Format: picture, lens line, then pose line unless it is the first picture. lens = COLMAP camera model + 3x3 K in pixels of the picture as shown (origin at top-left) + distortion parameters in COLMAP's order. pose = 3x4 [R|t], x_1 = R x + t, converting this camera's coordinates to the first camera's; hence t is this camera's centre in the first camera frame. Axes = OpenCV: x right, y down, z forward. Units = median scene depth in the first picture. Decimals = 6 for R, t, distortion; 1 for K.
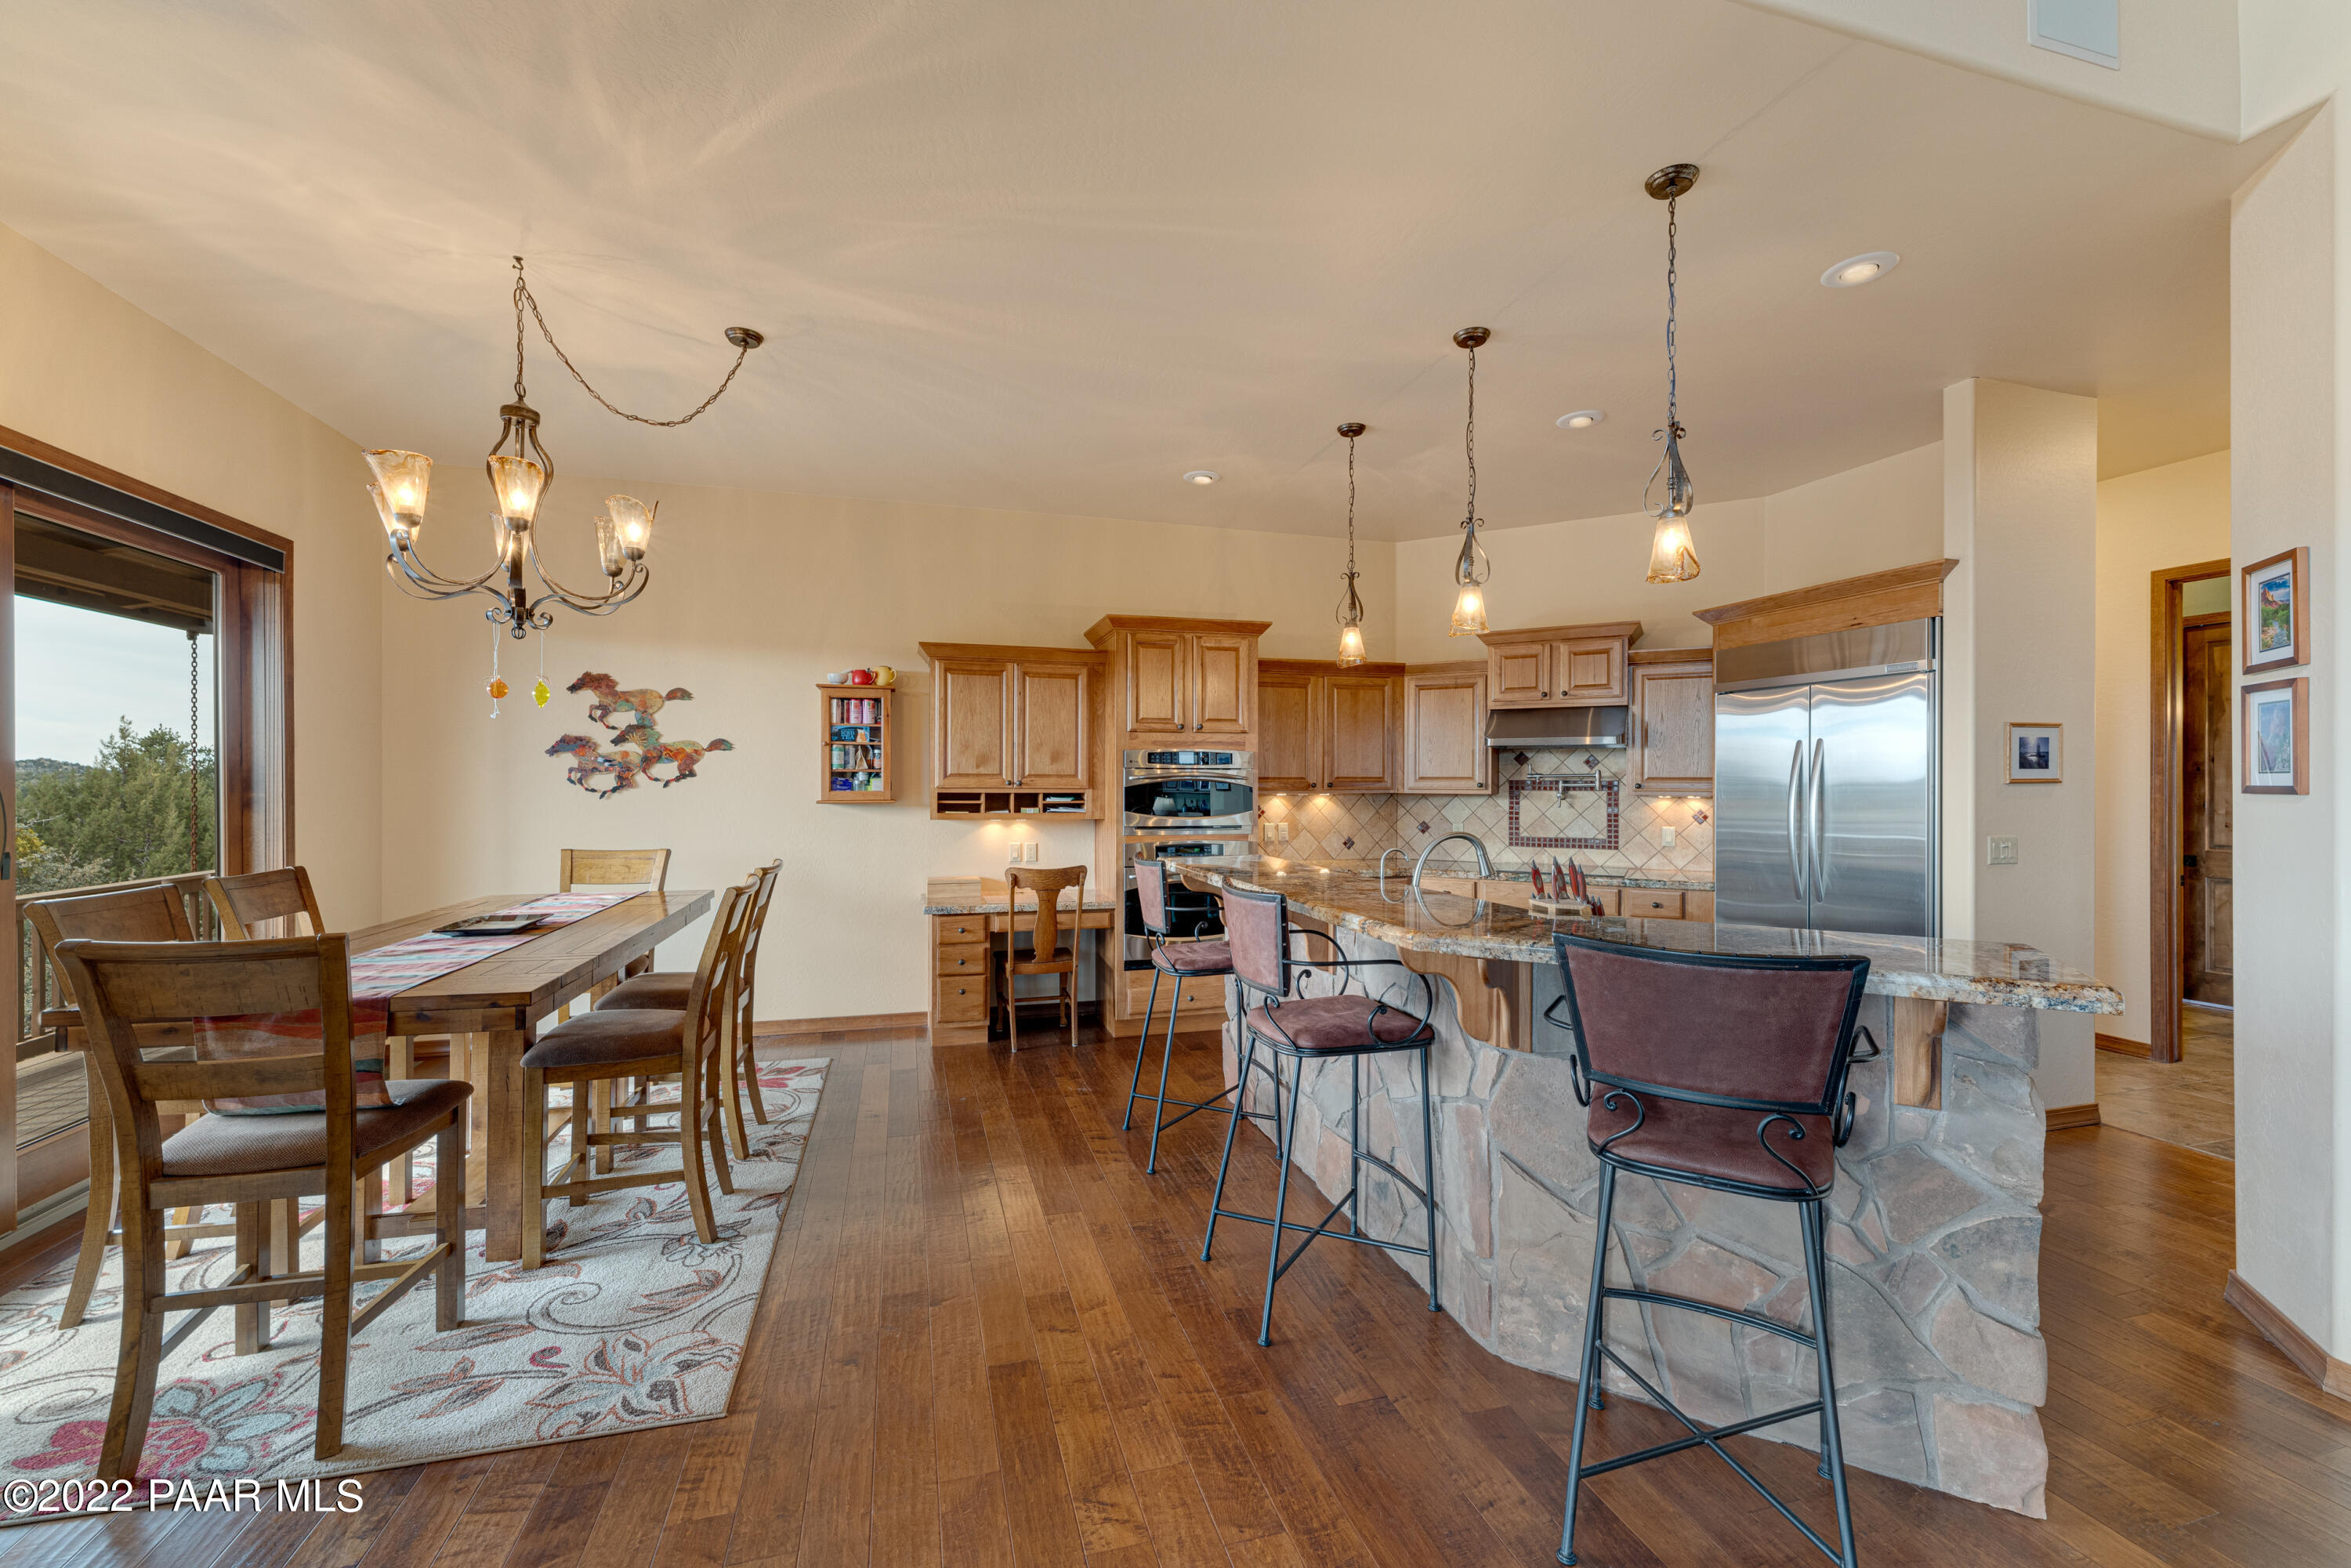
lens RADIAL K [[931.6, 0, 1159.4], [0, 931.6, 784.9], [0, 0, 1]] dist [0.000037, -0.000267]
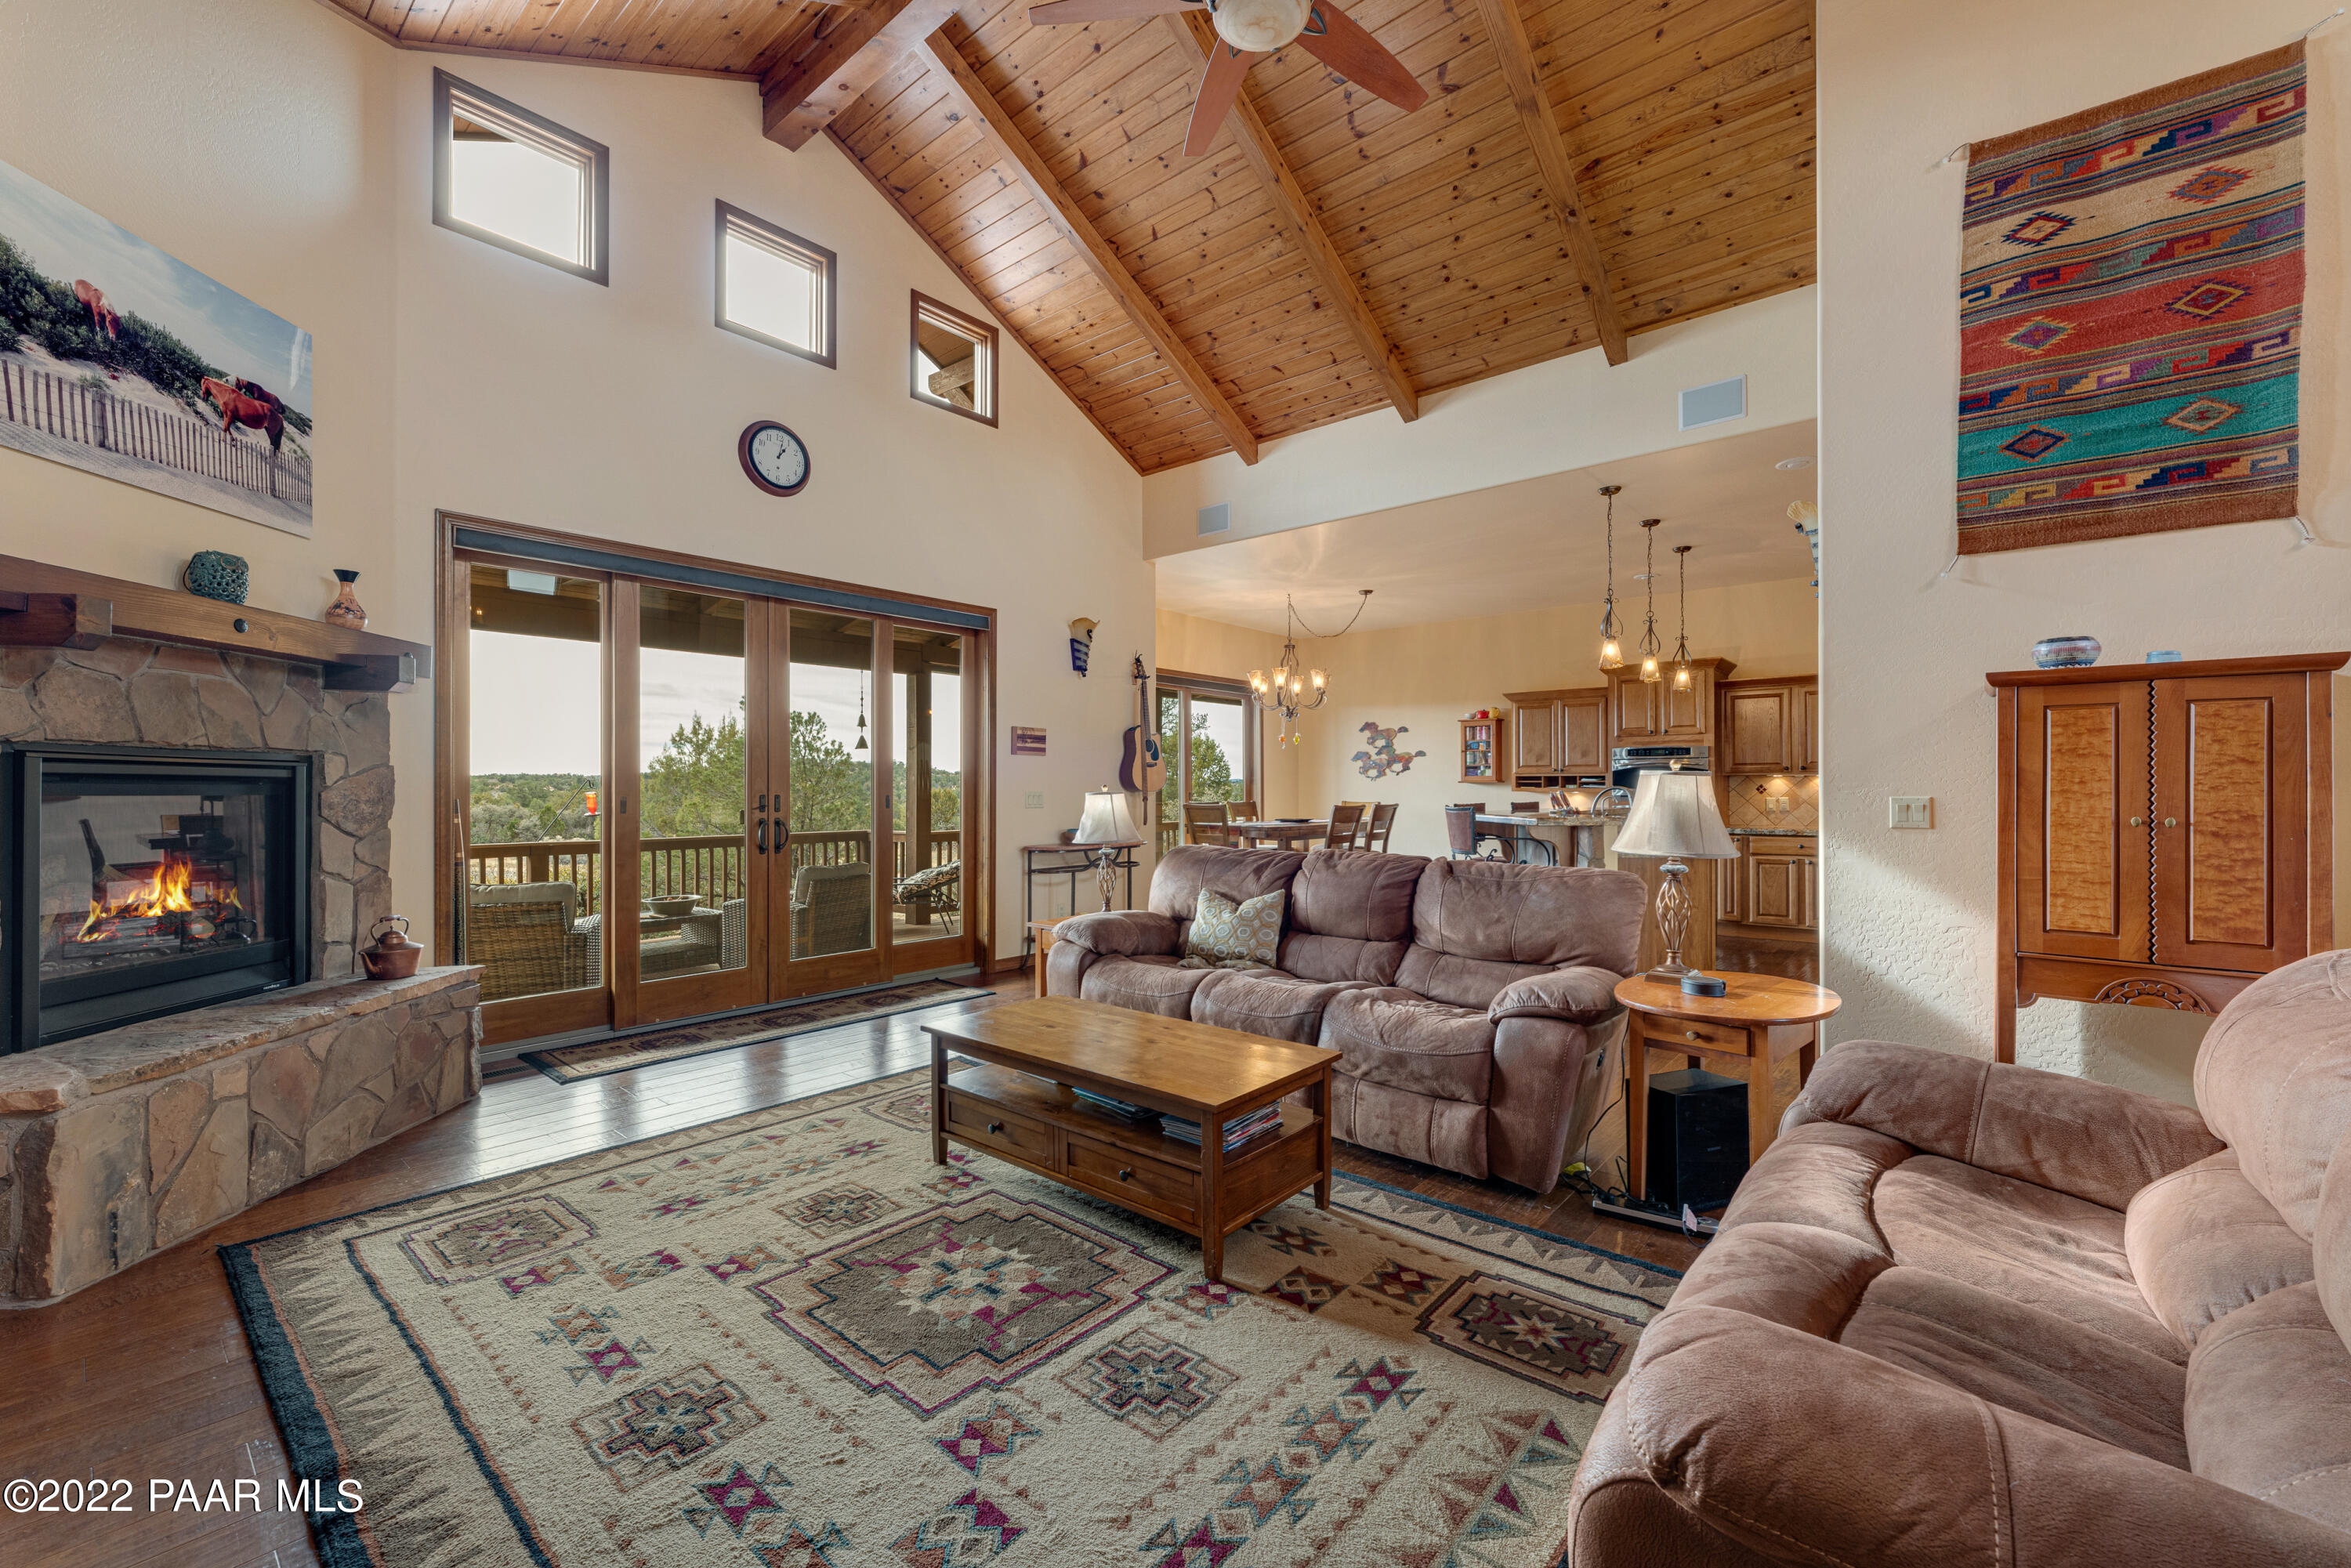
lens RADIAL K [[931.6, 0, 1181.0], [0, 931.6, 788.4], [0, 0, 1]] dist [0.000037, -0.000267]
pose [[0.568845, -0.003865, -0.822436, 0.885080], [0.001274, 0.999992, -0.003818, 0.038675], [0.822444, 0.001124, 0.568845, -0.555096]]
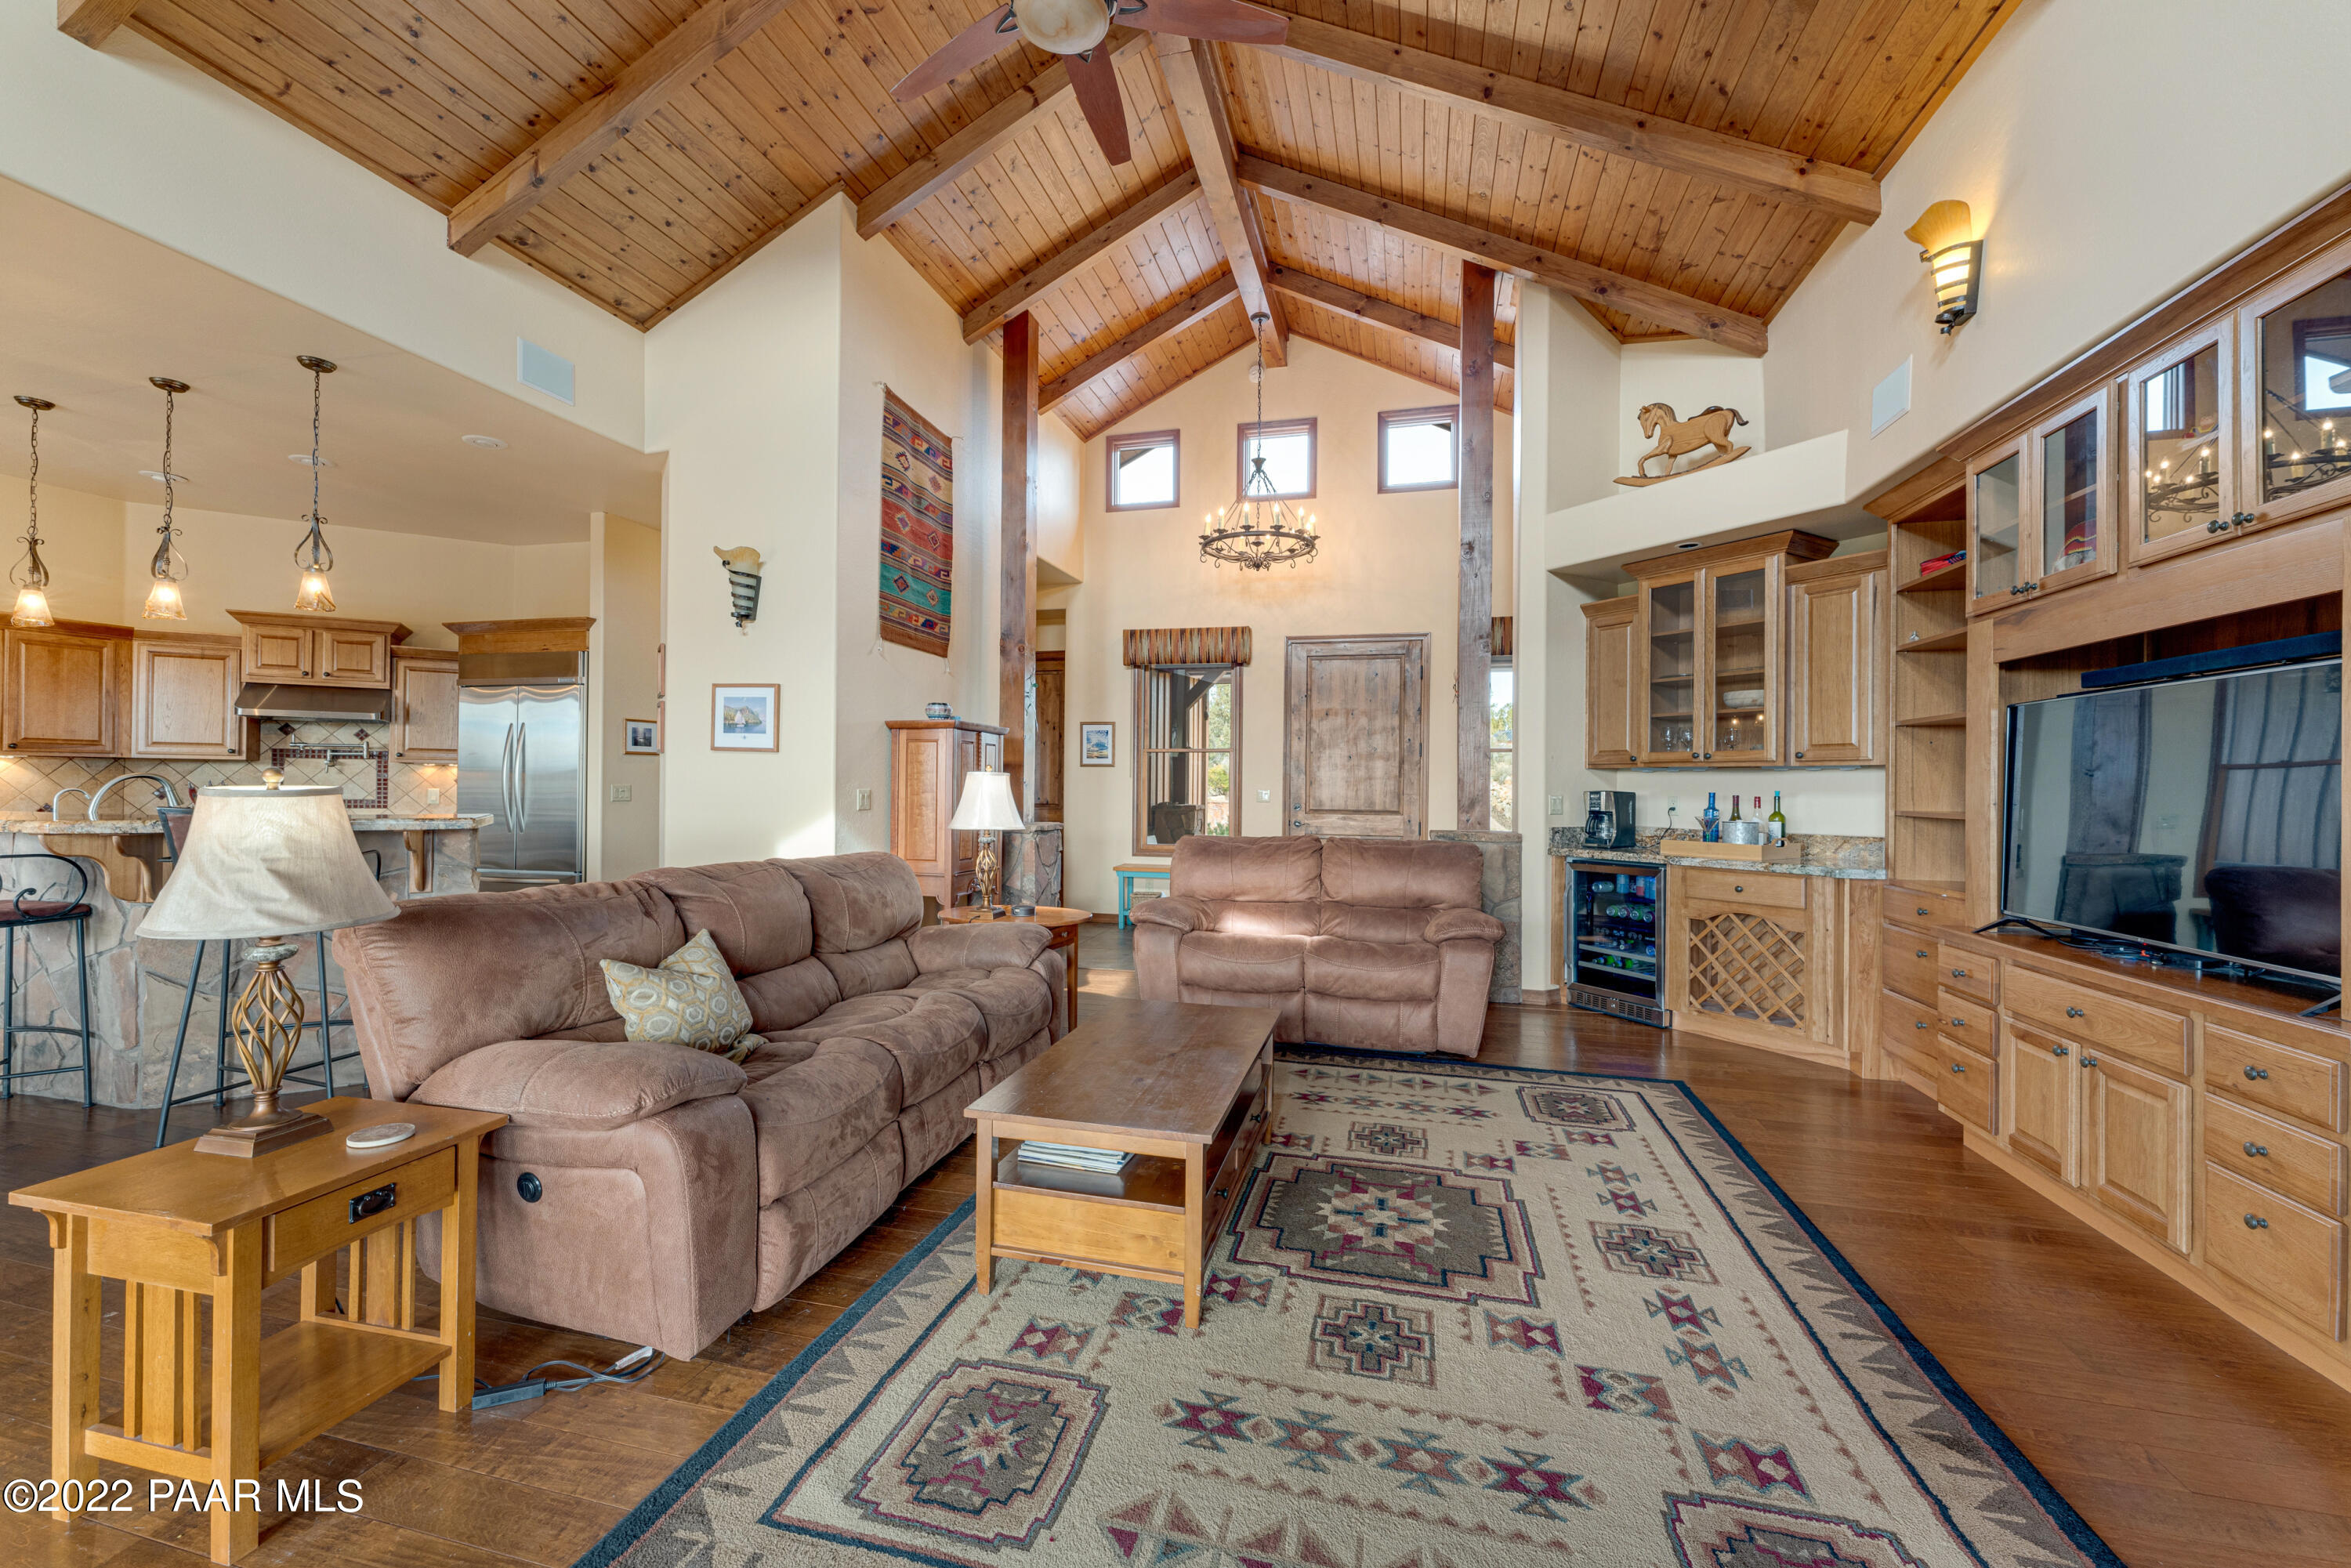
lens RADIAL K [[931.6, 0, 1170.4], [0, 931.6, 781.5], [0, 0, 1]] dist [0.000037, -0.000267]
pose [[0.500651, 0.006436, 0.865626, -0.050320], [-0.006635, 0.999972, -0.003597, 0.035938], [-0.865624, -0.003942, 0.500679, -0.539599]]
